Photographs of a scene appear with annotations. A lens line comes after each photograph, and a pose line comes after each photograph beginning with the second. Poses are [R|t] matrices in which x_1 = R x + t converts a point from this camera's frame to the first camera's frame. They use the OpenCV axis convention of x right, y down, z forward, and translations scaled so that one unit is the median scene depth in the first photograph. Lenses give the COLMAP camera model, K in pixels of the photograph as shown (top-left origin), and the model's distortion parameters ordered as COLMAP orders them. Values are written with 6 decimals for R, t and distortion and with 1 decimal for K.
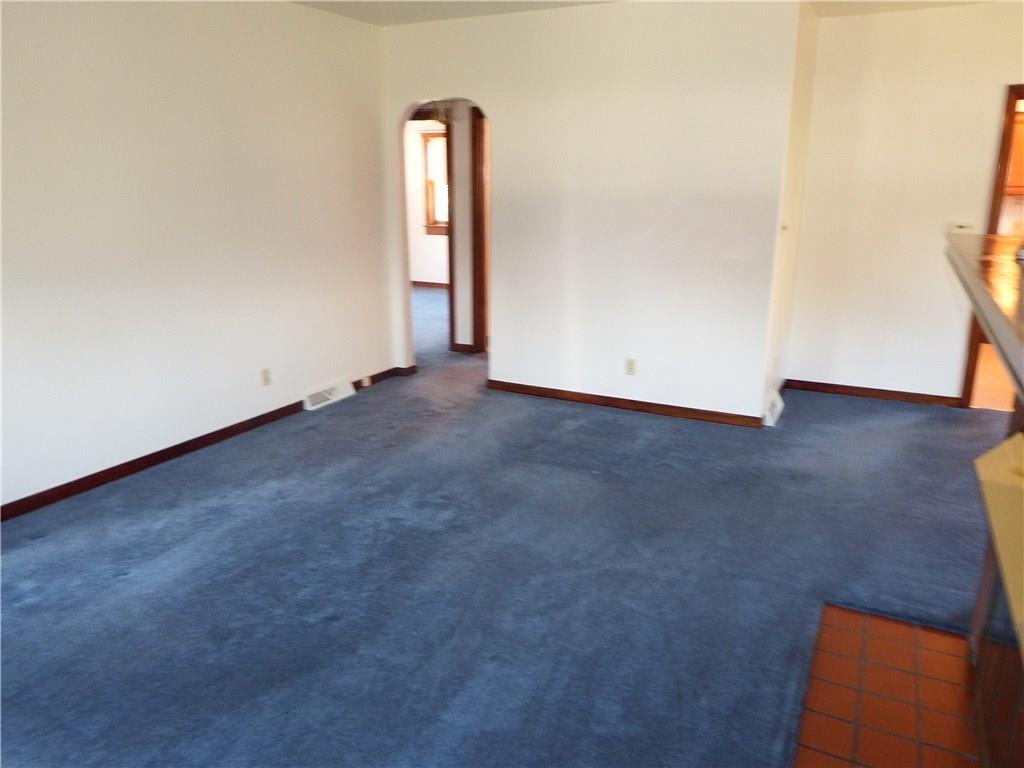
lens RADIAL K [[740.1, 0, 512.2], [0, 740.1, 381.3], [0, 0, 1]] dist [-0.004347, -0.003183]
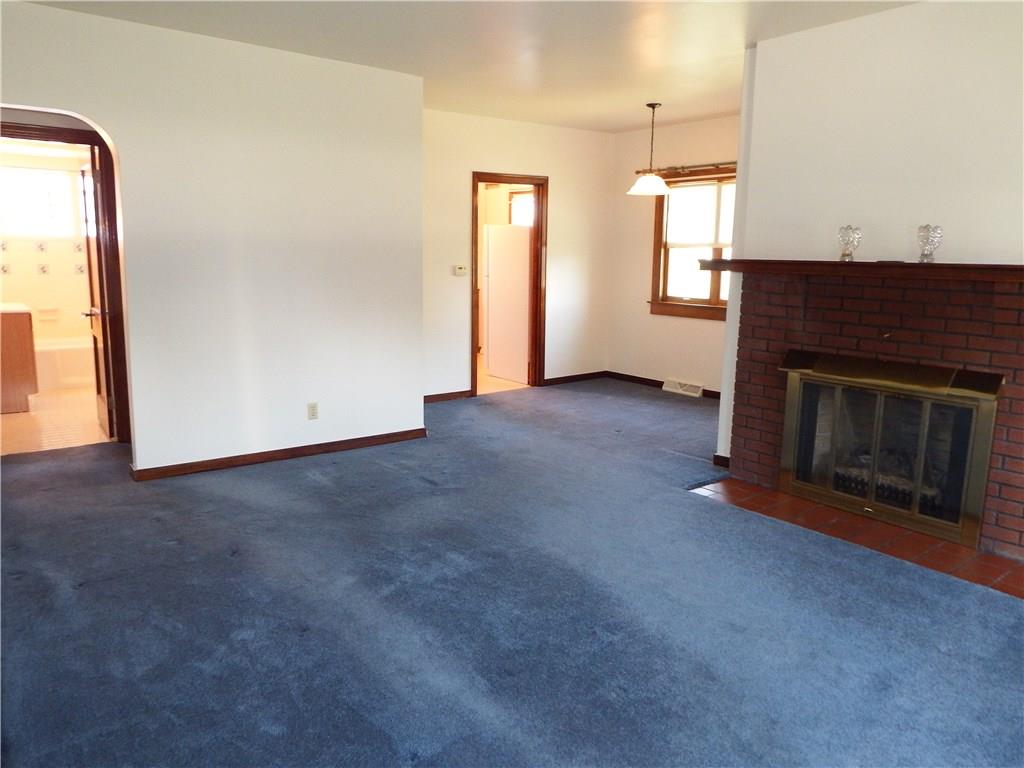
lens RADIAL K [[738.8, 0, 514.8], [0, 738.8, 381.0], [0, 0, 1]] dist [-0.041567, -0.001397]
pose [[0.413810, -0.148947, 0.898096, -0.614942], [0.215913, 0.974434, 0.062123, -0.062817], [-0.884388, 0.168204, 0.435390, 0.317318]]
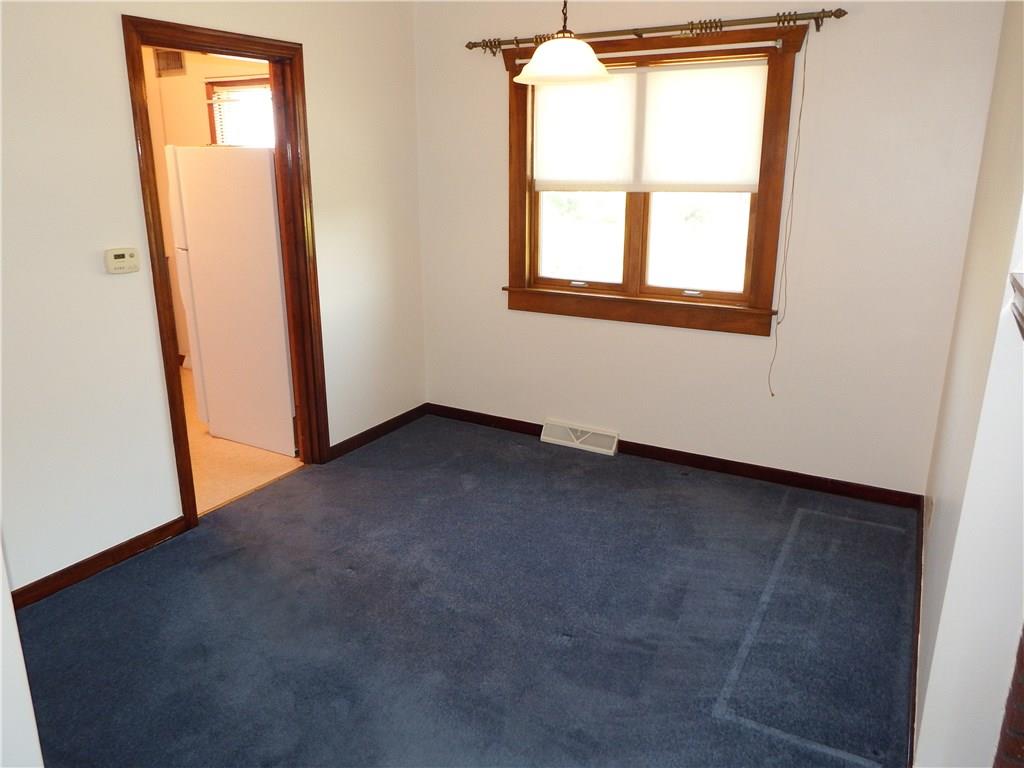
lens RADIAL K [[740.1, 0, 512.2], [0, 740.1, 381.3], [0, 0, 1]] dist [-0.004347, -0.003183]
pose [[0.038716, -0.272847, 0.961278, 0.025739], [0.247860, 0.934557, 0.255280, -0.181441], [-0.968022, 0.228379, 0.103810, 0.630186]]
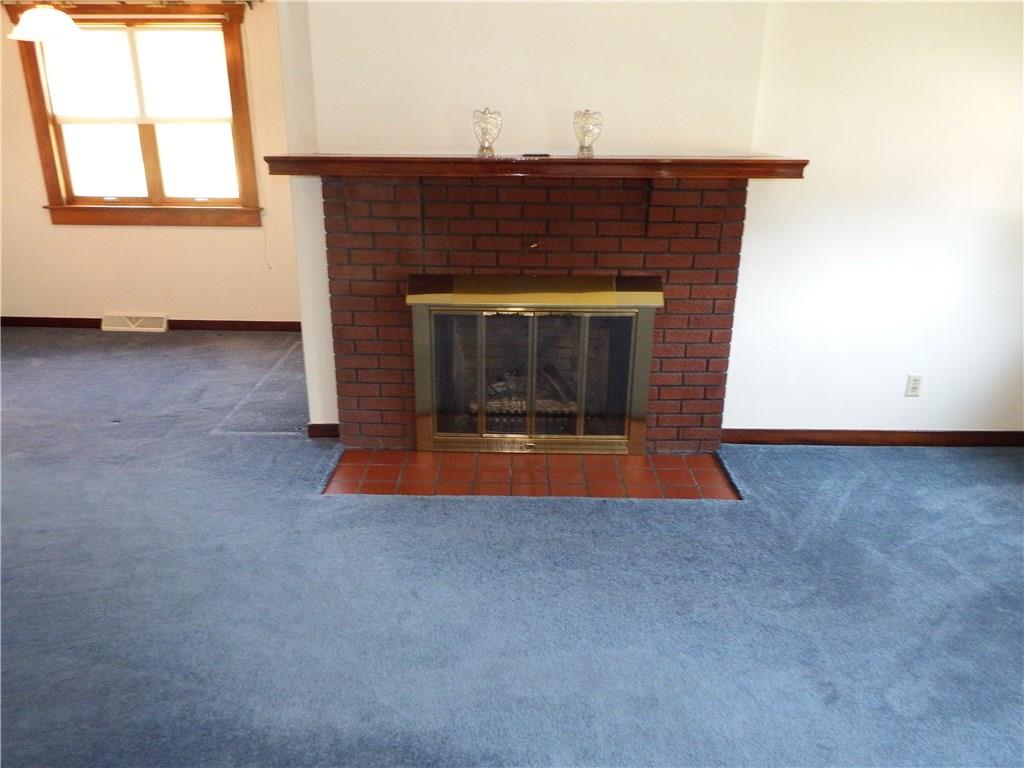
lens RADIAL K [[740.1, 0, 512.2], [0, 740.1, 381.3], [0, 0, 1]] dist [-0.004347, -0.003183]
pose [[-0.446228, -0.304705, 0.841449, -0.341995], [0.217959, 0.874934, 0.432416, -0.156473], [-0.867972, 0.376357, -0.324006, 0.563540]]
